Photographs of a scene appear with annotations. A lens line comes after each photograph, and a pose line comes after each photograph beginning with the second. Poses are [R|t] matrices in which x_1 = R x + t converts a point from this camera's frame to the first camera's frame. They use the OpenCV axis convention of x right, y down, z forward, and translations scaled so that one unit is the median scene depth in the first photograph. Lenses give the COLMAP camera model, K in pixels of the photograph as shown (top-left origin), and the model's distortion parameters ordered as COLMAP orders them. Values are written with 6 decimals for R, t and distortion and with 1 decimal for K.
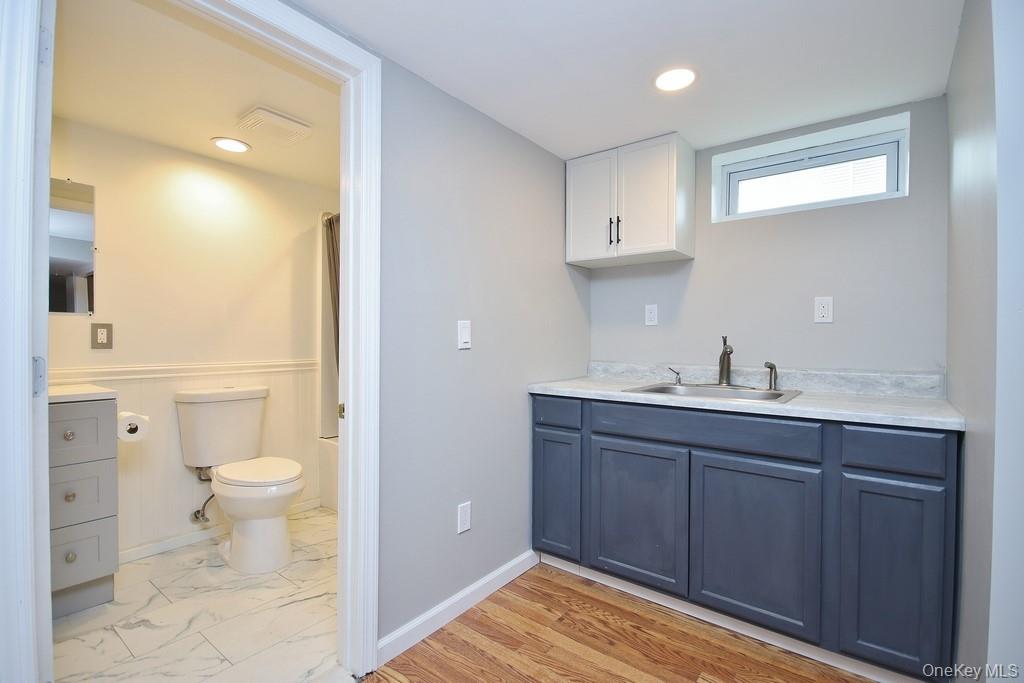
lens RADIAL K [[471.6, 0, 508.3], [0, 471.6, 337.9], [0, 0, 1]] dist [0.003997, -0.005261]
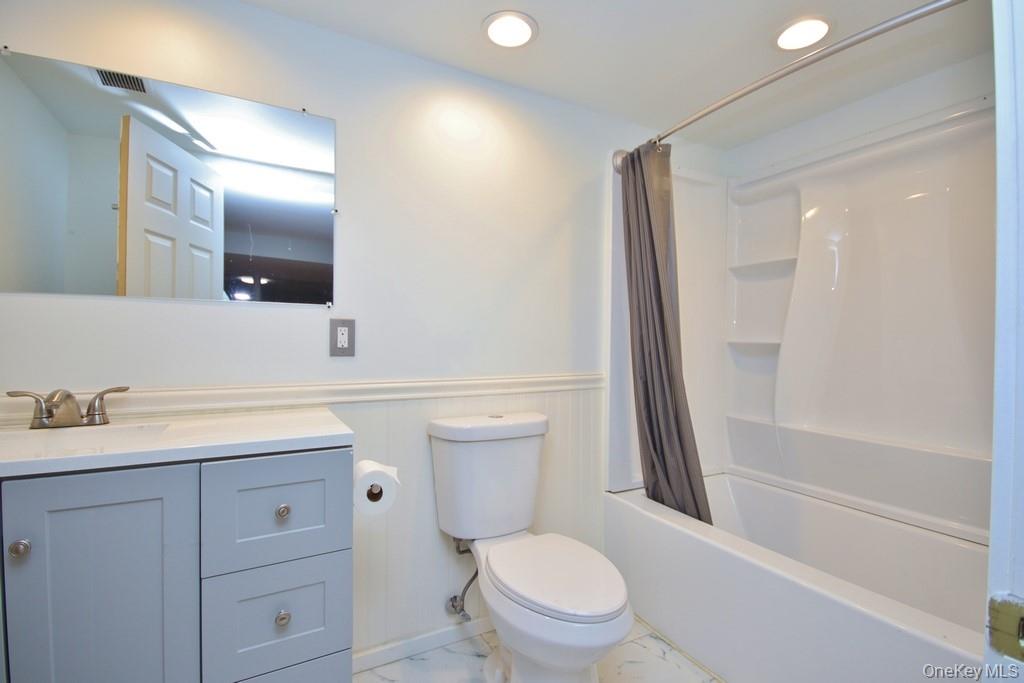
lens RADIAL K [[471.6, 0, 511.9], [0, 471.6, 339.7], [0, 0, 1]] dist [0.003997, -0.005261]
pose [[0.916354, 0.016992, -0.400007, -0.324274], [-0.010716, 0.999782, 0.017922, -0.015244], [0.400225, -0.012137, 0.916337, 0.424729]]
